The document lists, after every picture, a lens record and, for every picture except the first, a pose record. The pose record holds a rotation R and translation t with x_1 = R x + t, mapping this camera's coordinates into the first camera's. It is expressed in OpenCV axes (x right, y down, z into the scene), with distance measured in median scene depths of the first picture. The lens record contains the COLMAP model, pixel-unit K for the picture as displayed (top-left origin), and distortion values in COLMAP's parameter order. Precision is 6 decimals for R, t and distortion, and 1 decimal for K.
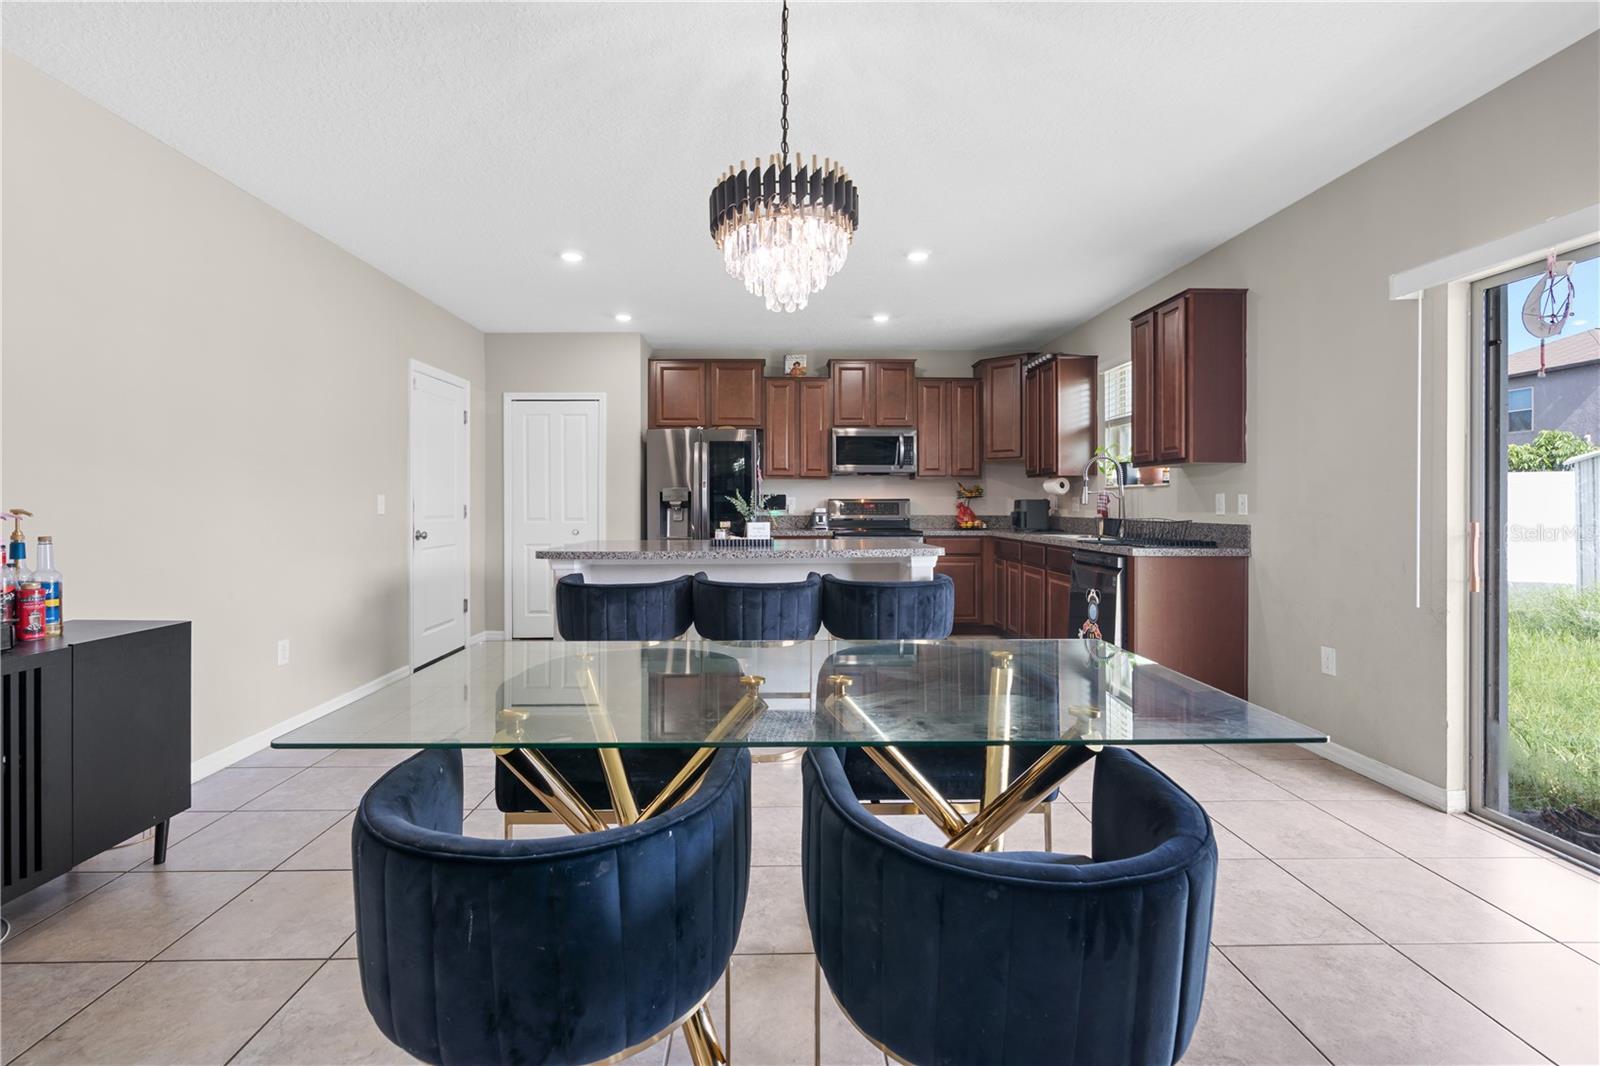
lens RADIAL K [[726.1, 0, 786.7], [0, 726.1, 506.7], [0, 0, 1]] dist [-0.008292, 0.003833]
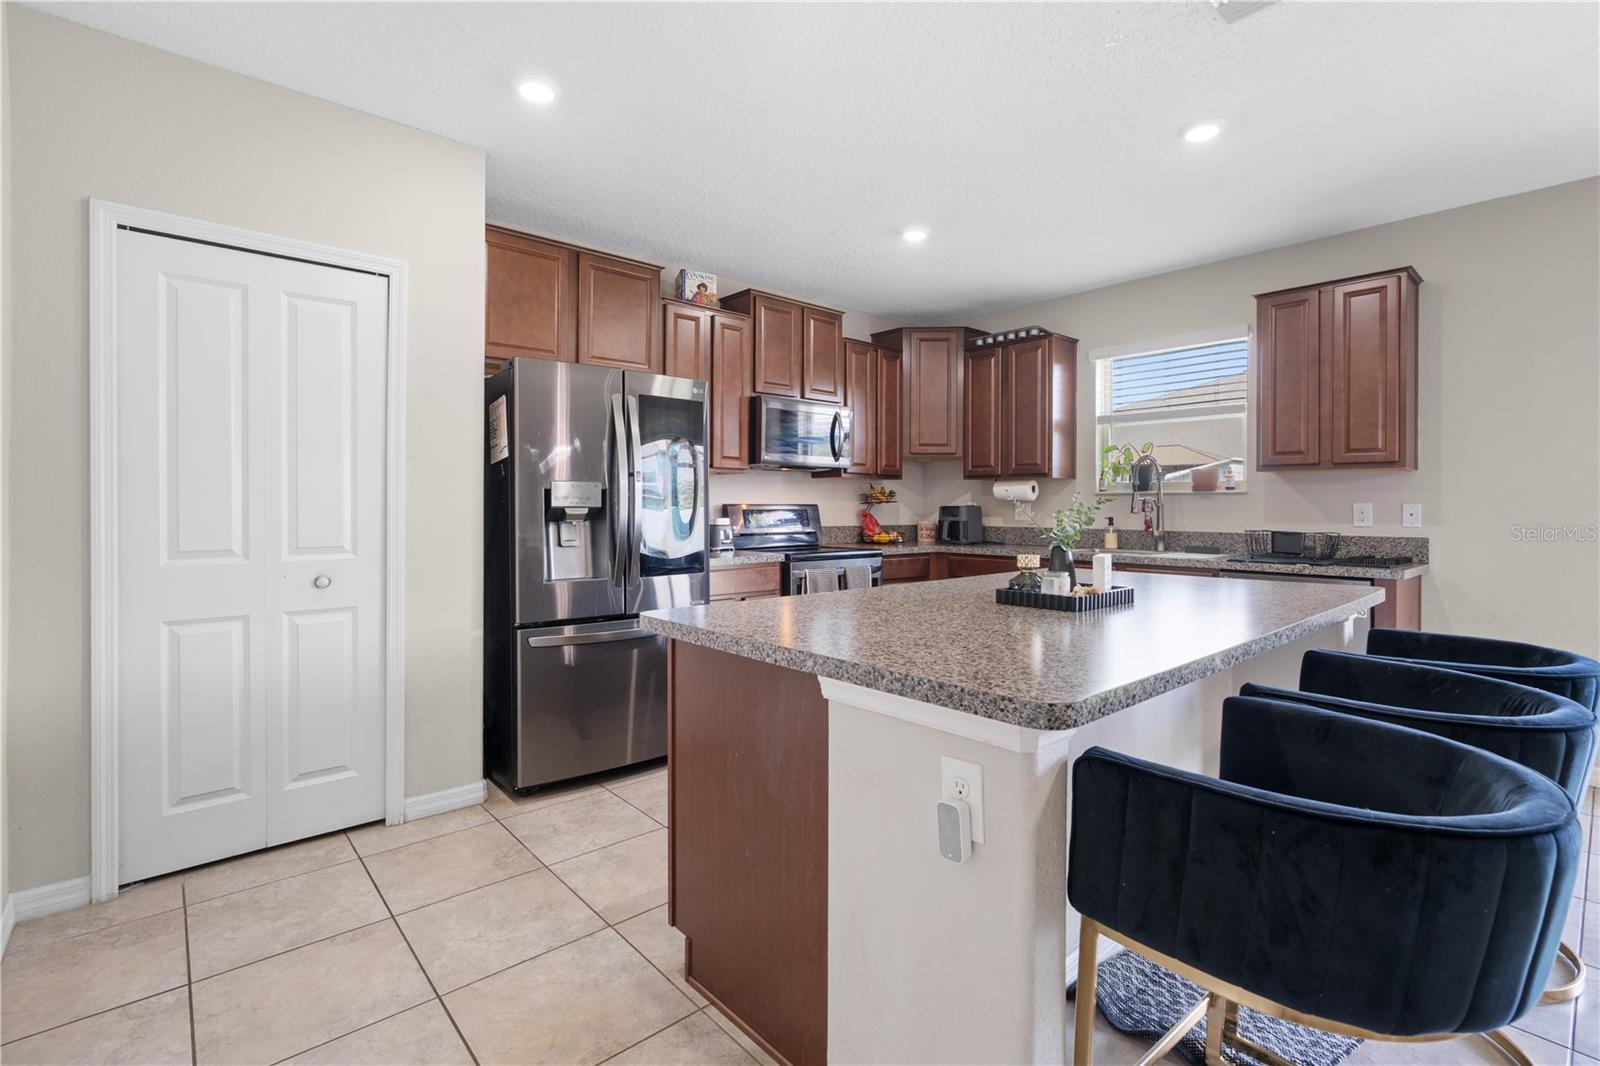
lens RADIAL K [[726.1, 0, 791.7], [0, 726.1, 510.0], [0, 0, 1]] dist [-0.008292, 0.003833]
pose [[0.770274, 0.000205, 0.637713, -0.358122], [-0.001313, 0.999998, 0.001265, -0.006700], [-0.637712, -0.001811, 0.770273, 0.520137]]
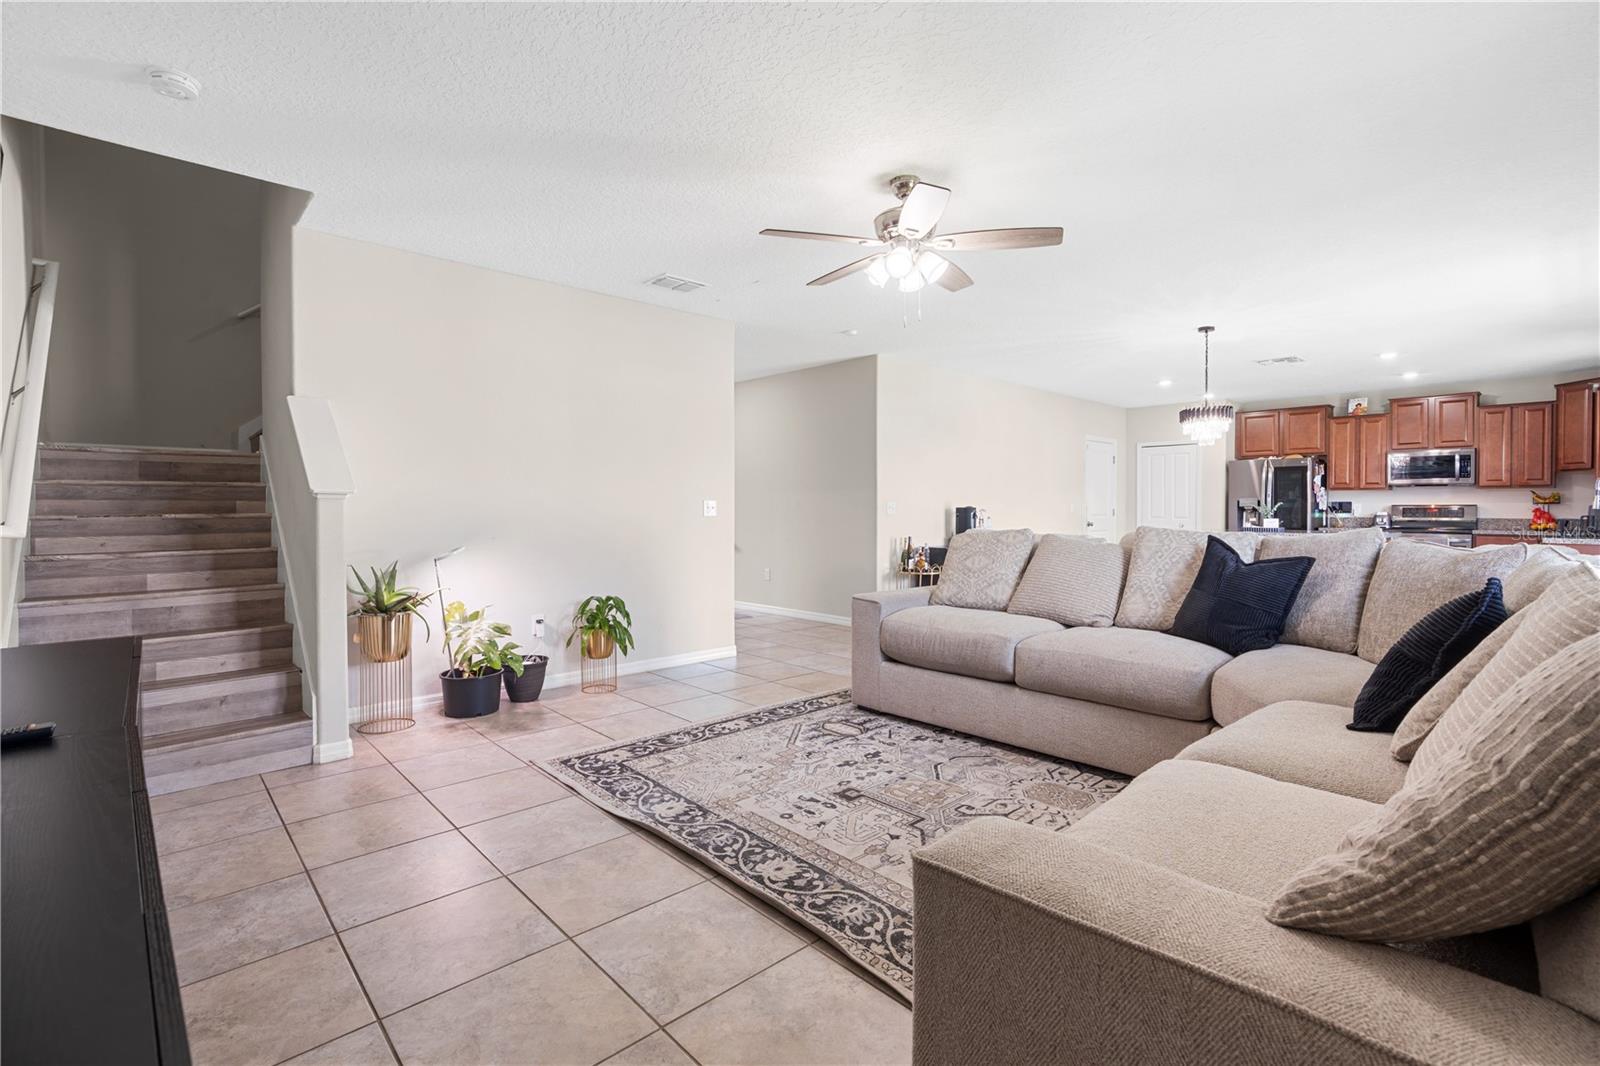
lens RADIAL K [[726.1, 0, 800.4], [0, 726.1, 517.8], [0, 0, 1]] dist [-0.008292, 0.003833]
pose [[0.666643, 0.010093, -0.745309, 0.361508], [-0.005007, 0.999946, 0.009063, 0.006630], [0.745360, -0.002310, 0.666658, -0.743191]]
